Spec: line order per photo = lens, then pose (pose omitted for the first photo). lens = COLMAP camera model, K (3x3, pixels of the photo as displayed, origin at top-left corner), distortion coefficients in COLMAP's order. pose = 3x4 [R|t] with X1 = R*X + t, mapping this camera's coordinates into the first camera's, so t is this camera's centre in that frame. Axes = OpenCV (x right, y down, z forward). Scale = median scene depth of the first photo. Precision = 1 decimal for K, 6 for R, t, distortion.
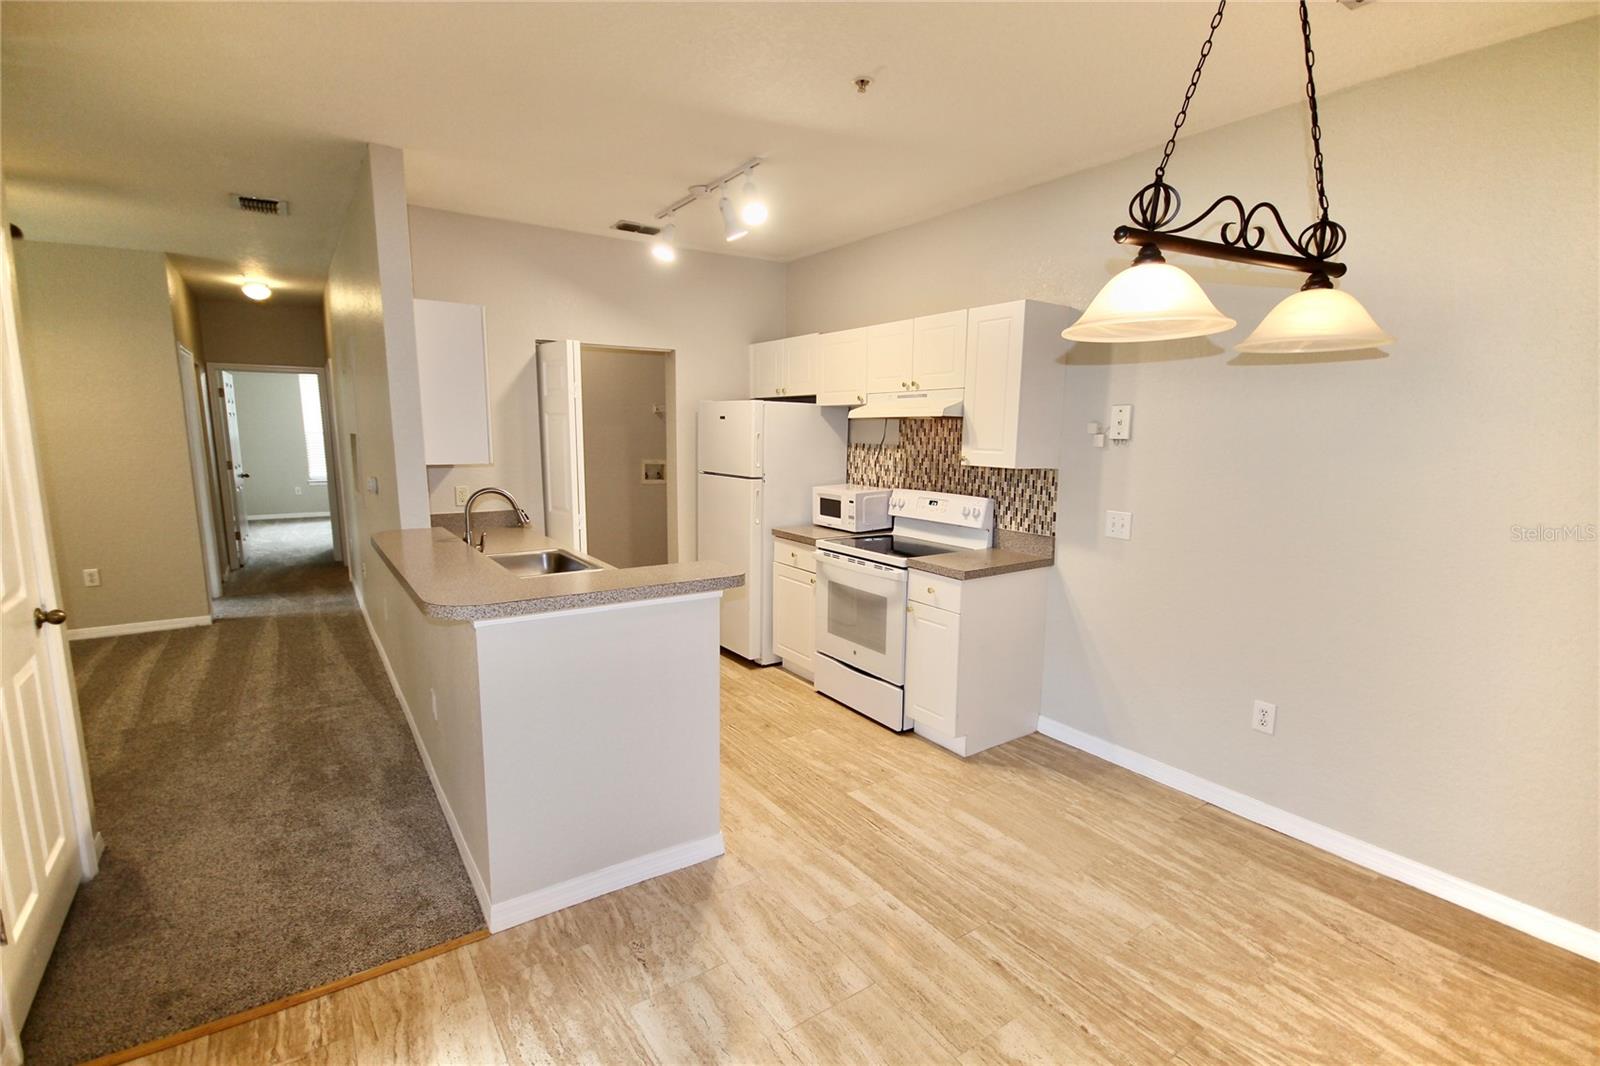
lens RADIAL K [[738.2, 0, 810.6], [0, 738.2, 550.4], [0, 0, 1]] dist [0.023971, -0.018021]
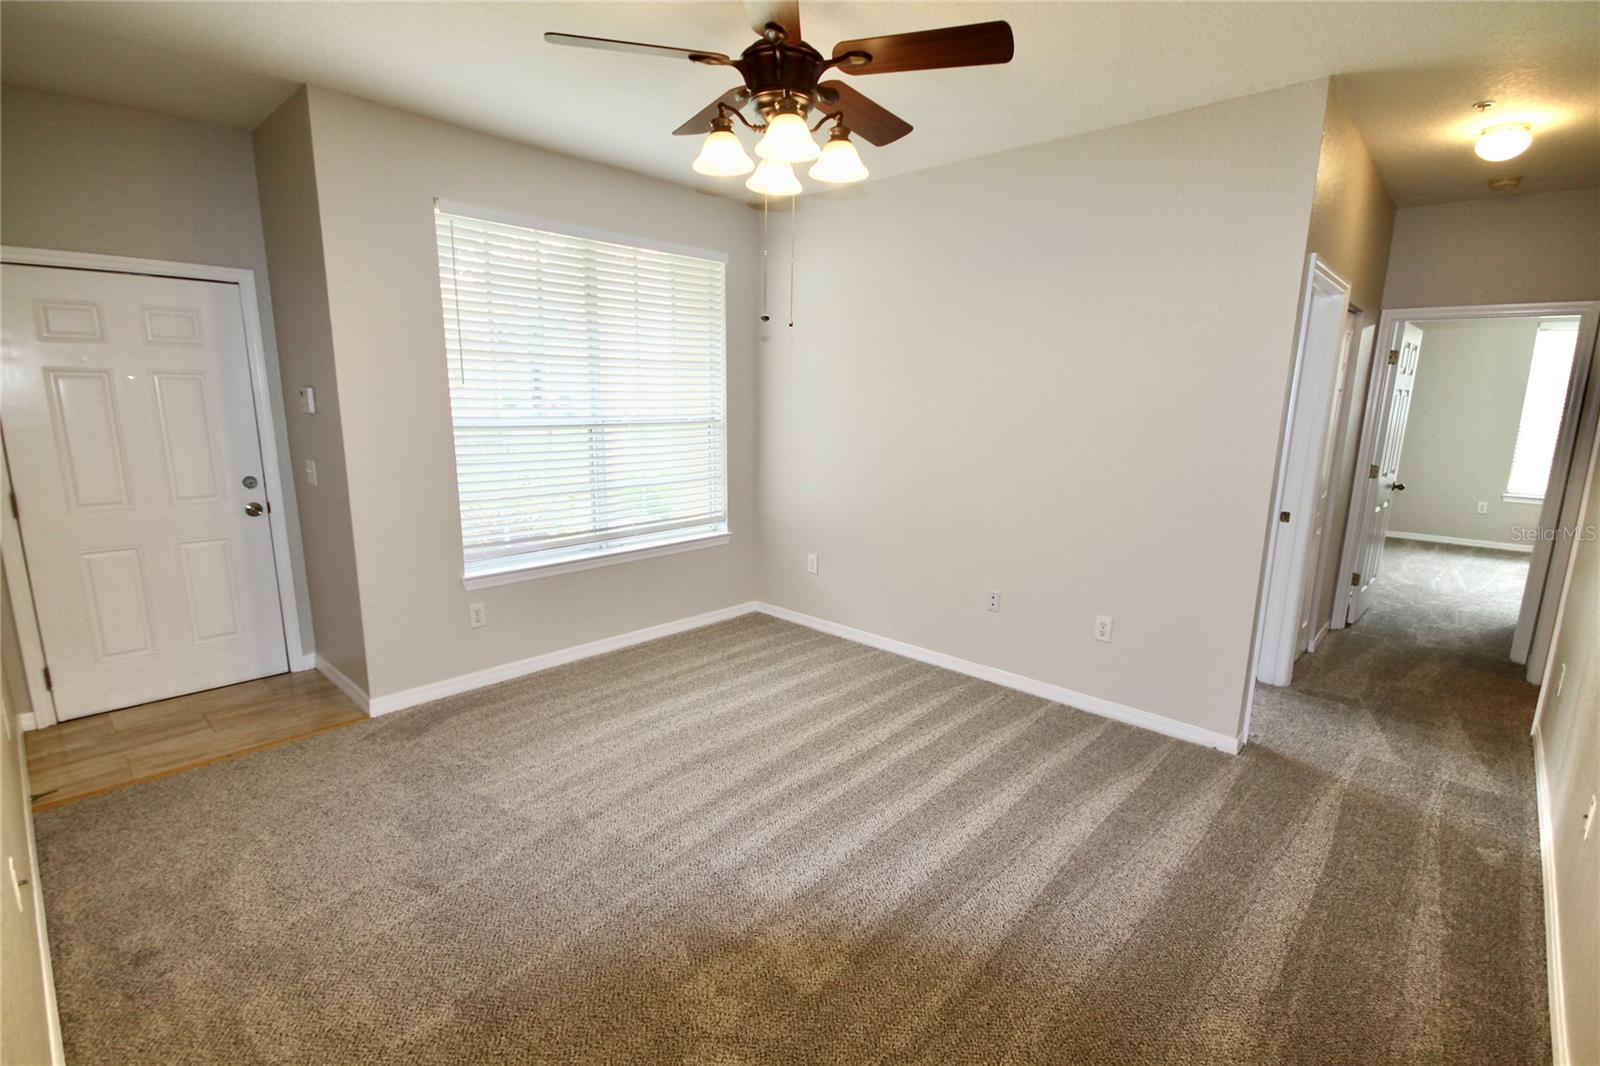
lens RADIAL K [[743.0, 0, 805.8], [0, 743.0, 540.8], [0, 0, 1]] dist [-0.003121, -0.000587]
pose [[0.217633, 0.184877, -0.958361, -0.519124], [-0.175013, 0.973374, 0.148030, -0.127935], [0.960212, 0.135510, 0.244194, 0.750426]]
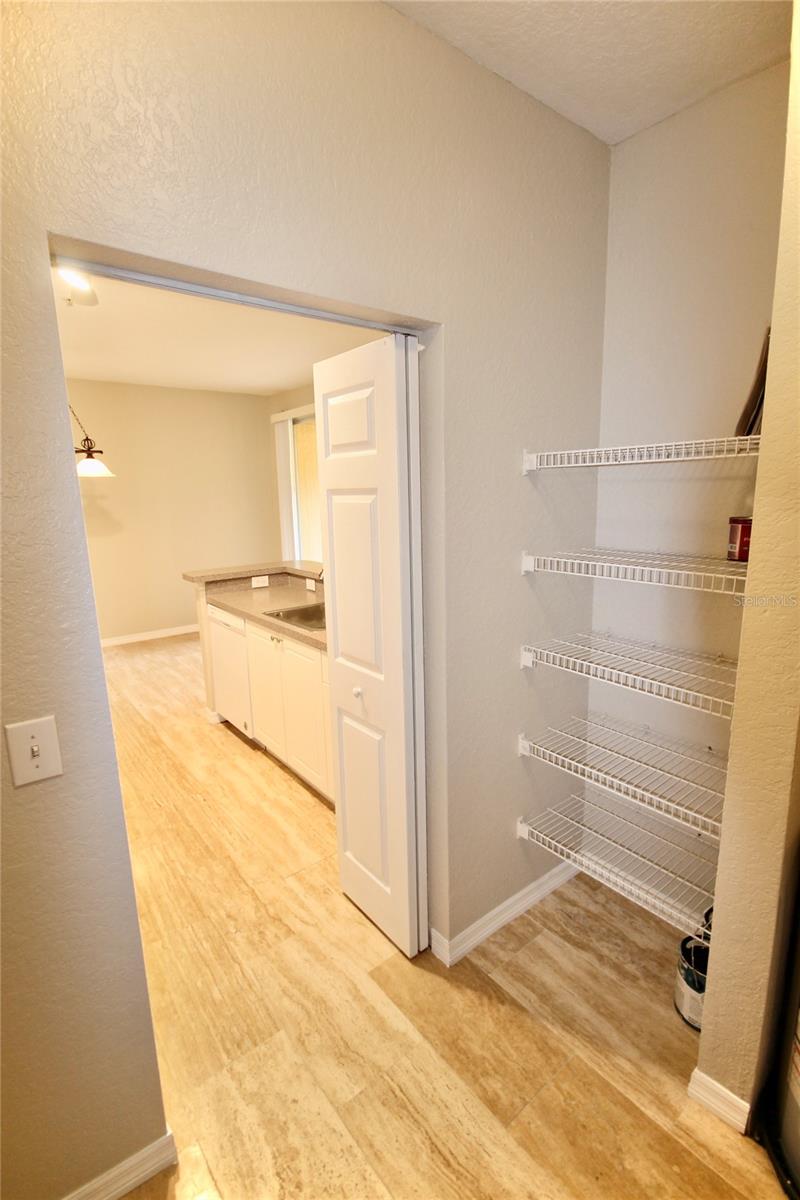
lens RADIAL K [[553.7, 0, 408.9], [0, 553.7, 600.4], [0, 0, 1]] dist [0.023971, -0.018021]
pose [[-0.998057, 0.017726, -0.059738, -0.402167], [-0.004588, 0.935174, 0.354160, -0.290577], [0.062143, 0.353746, -0.933275, 1.617708]]
